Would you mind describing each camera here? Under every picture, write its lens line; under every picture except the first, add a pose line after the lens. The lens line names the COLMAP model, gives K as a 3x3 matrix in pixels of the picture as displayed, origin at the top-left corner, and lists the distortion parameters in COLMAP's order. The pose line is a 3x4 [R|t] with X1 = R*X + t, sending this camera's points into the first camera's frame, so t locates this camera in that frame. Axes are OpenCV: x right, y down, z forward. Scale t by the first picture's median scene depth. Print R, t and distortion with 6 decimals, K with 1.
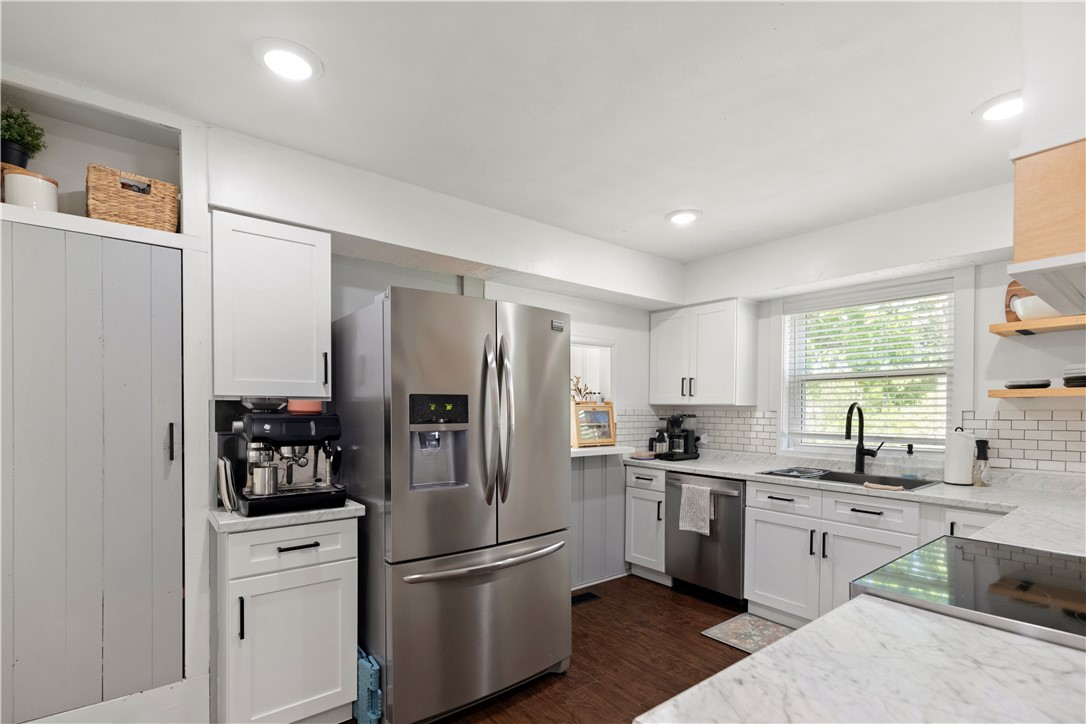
lens RADIAL K [[511.4, 0, 538.7], [0, 511.4, 411.3], [0, 0, 1]] dist [0.009654, -0.001264]
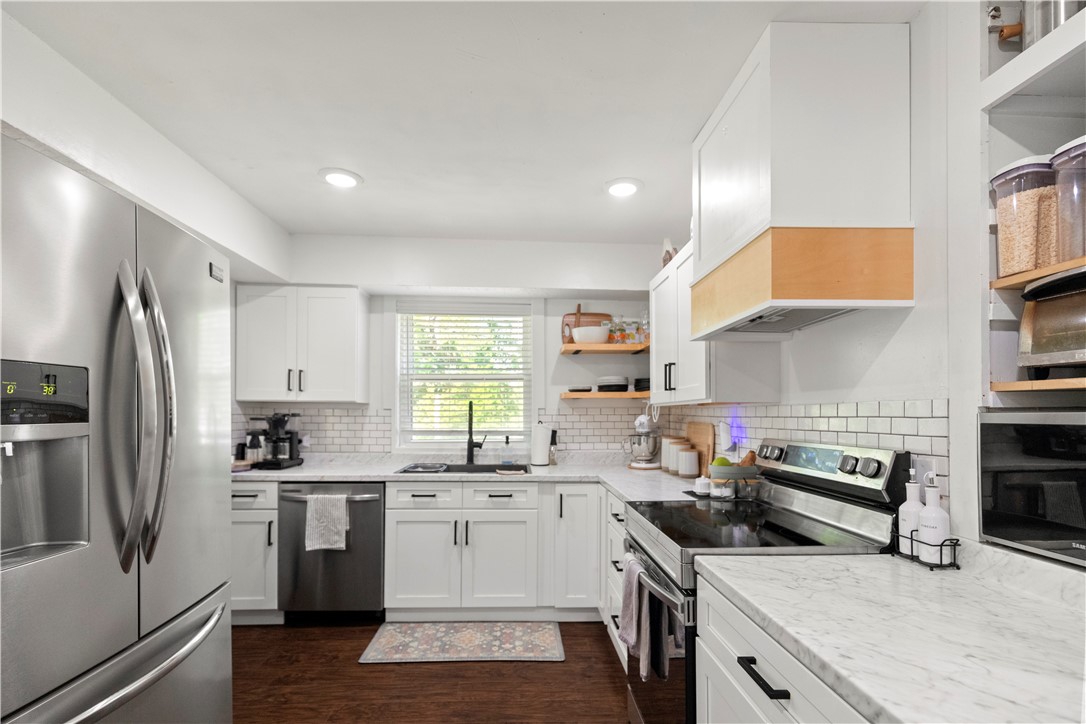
lens RADIAL K [[511.4, 0, 538.7], [0, 511.4, 411.3], [0, 0, 1]] dist [0.009654, -0.001264]
pose [[0.581891, 0.000994, 0.813266, -0.189139], [0.003947, 0.999984, -0.004047, 0.010040], [-0.813257, 0.005565, 0.581877, 0.215177]]
